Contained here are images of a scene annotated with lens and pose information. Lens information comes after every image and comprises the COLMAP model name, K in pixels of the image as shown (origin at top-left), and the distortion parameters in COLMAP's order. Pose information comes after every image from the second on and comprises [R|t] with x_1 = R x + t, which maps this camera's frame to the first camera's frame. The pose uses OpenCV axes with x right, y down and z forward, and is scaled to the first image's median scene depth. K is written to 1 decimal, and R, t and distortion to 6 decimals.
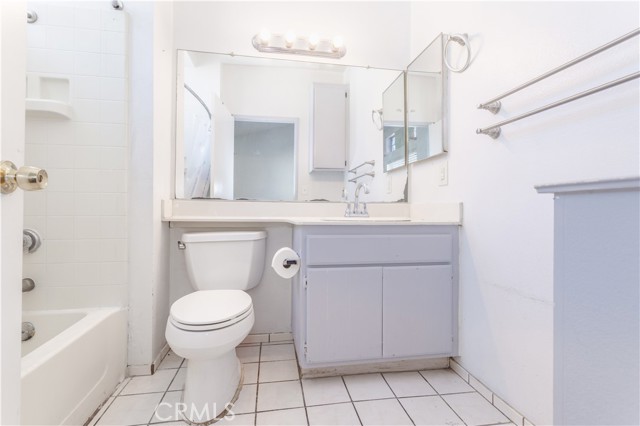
lens RADIAL K [[301.0, 0, 320.4], [0, 301.0, 209.9], [0, 0, 1]] dist [0.004392, 0.001023]
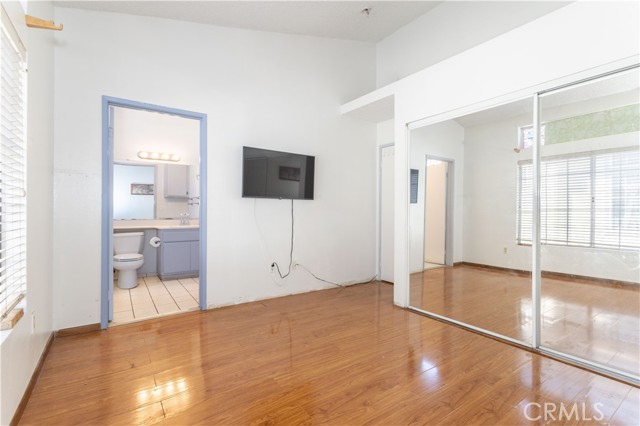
lens RADIAL K [[301.0, 0, 321.8], [0, 301.0, 213.9], [0, 0, 1]] dist [0.004392, 0.001023]
pose [[0.899862, 0.001951, 0.436171, 0.056388], [-0.001116, 0.999997, -0.002172, -0.086061], [-0.436174, 0.001467, 0.899861, -2.165956]]
